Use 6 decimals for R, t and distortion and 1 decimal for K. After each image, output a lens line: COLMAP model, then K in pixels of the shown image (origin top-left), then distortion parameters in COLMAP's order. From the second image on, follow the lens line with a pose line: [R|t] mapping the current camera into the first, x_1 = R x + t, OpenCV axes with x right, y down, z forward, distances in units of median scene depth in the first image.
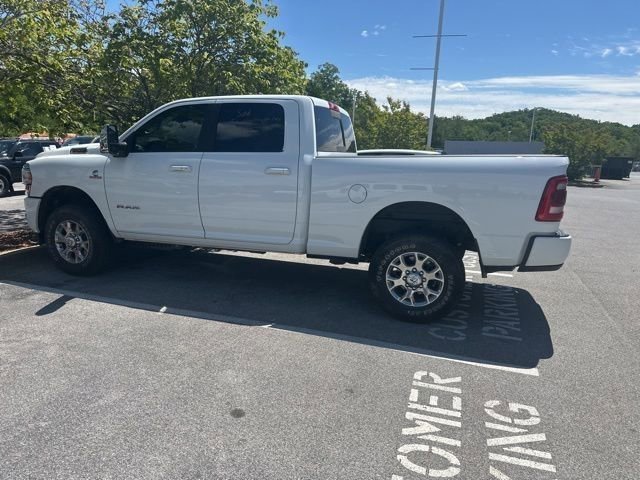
lens RADIAL K [[448.2, 0, 318.7], [0, 448.2, 243.4], [0, 0, 1]] dist [0.036977, -0.045180]
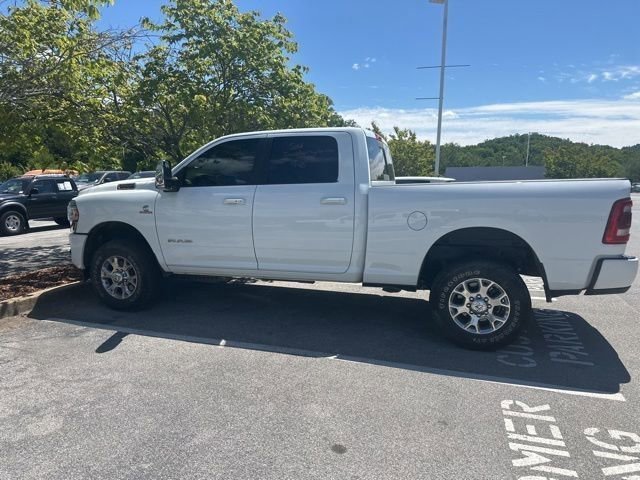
lens RADIAL K [[448.2, 0, 318.7], [0, 448.2, 243.4], [0, 0, 1]] dist [0.036977, -0.045180]
pose [[0.999627, -0.026680, 0.005770, -0.133902], [0.026991, 0.997647, -0.063027, -0.003803], [-0.004075, 0.063160, 0.997995, -0.000526]]
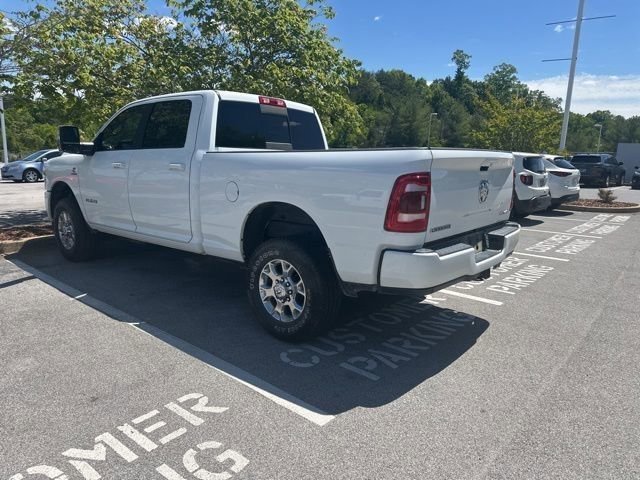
lens RADIAL K [[445.8, 0, 320.0], [0, 445.8, 240.0], [0, 0, 1]] dist [0.064602, -0.086140]
pose [[0.934175, 0.060816, -0.351595, 0.556259], [-0.068627, 0.997594, -0.009784, -0.015082], [0.350155, 0.033269, 0.936101, 0.193356]]
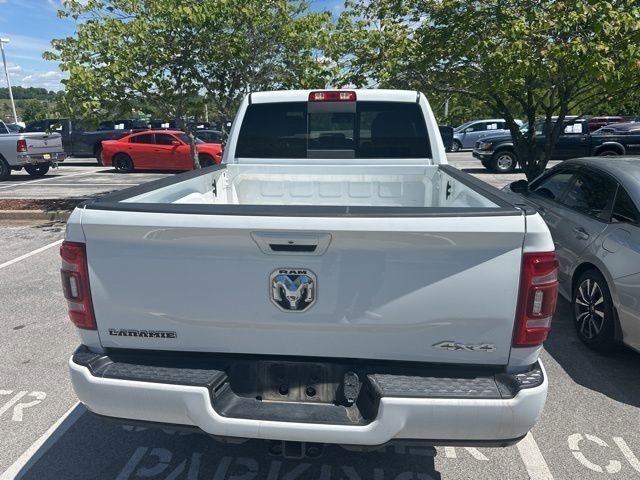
lens RADIAL K [[457.0, 0, 320.0], [0, 457.0, 240.0], [0, 0, 1]] dist [-0.003814, -0.006092]
pose [[0.226741, 0.232921, -0.945694, 0.917917], [-0.182409, 0.963957, 0.193685, -0.256387], [0.956721, 0.128587, 0.261055, 0.956331]]
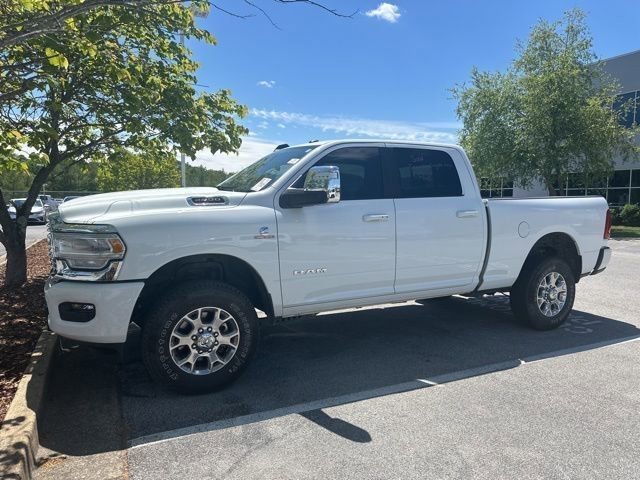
lens RADIAL K [[448.6, 0, 322.5], [0, 448.6, 238.6], [0, 0, 1]] dist [0.037304, -0.045858]
pose [[0.699787, -0.080265, 0.709827, -1.066582], [0.155425, 0.986970, -0.041624, -0.115063], [-0.697238, 0.139453, 0.703145, 0.507134]]
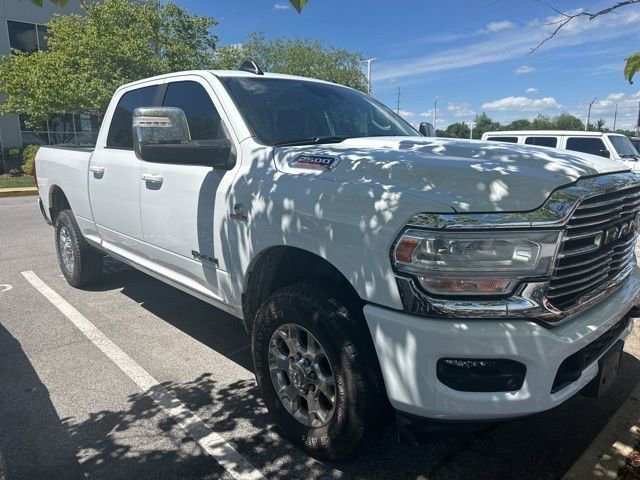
lens RADIAL K [[454.3, 0, 312.2], [0, 454.3, 246.6], [0, 0, 1]] dist [0.014677, -0.025813]
pose [[-0.874983, -0.128618, 0.466758, -0.757303], [0.072097, 0.918705, 0.388308, -0.425161], [-0.478756, 0.373414, -0.794578, 2.010682]]
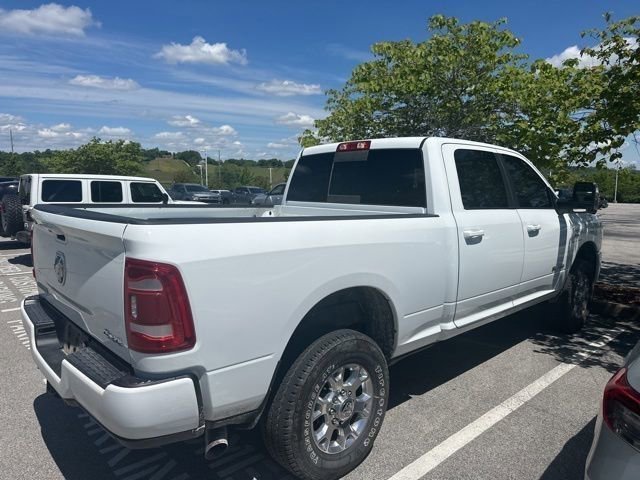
lens RADIAL K [[457.0, 0, 320.0], [0, 457.0, 240.0], [0, 0, 1]] dist [-0.003814, -0.006092]
pose [[-0.483565, 0.077655, -0.871857, 0.882493], [-0.190092, 0.962968, 0.191202, -0.337419], [0.854417, 0.258192, -0.450896, 1.573377]]
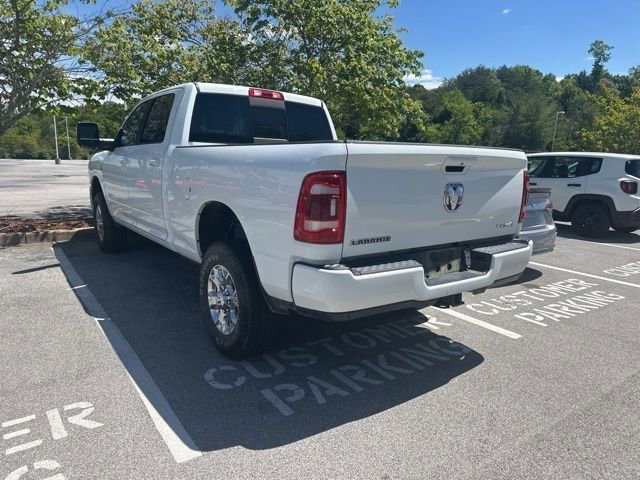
lens RADIAL K [[448.2, 0, 318.7], [0, 448.2, 243.4], [0, 0, 1]] dist [0.036977, -0.045180]
pose [[0.818488, 0.111960, -0.563509, 0.751975], [-0.124088, 0.992128, 0.016884, -0.051021], [0.560963, 0.056105, 0.825937, 0.408690]]
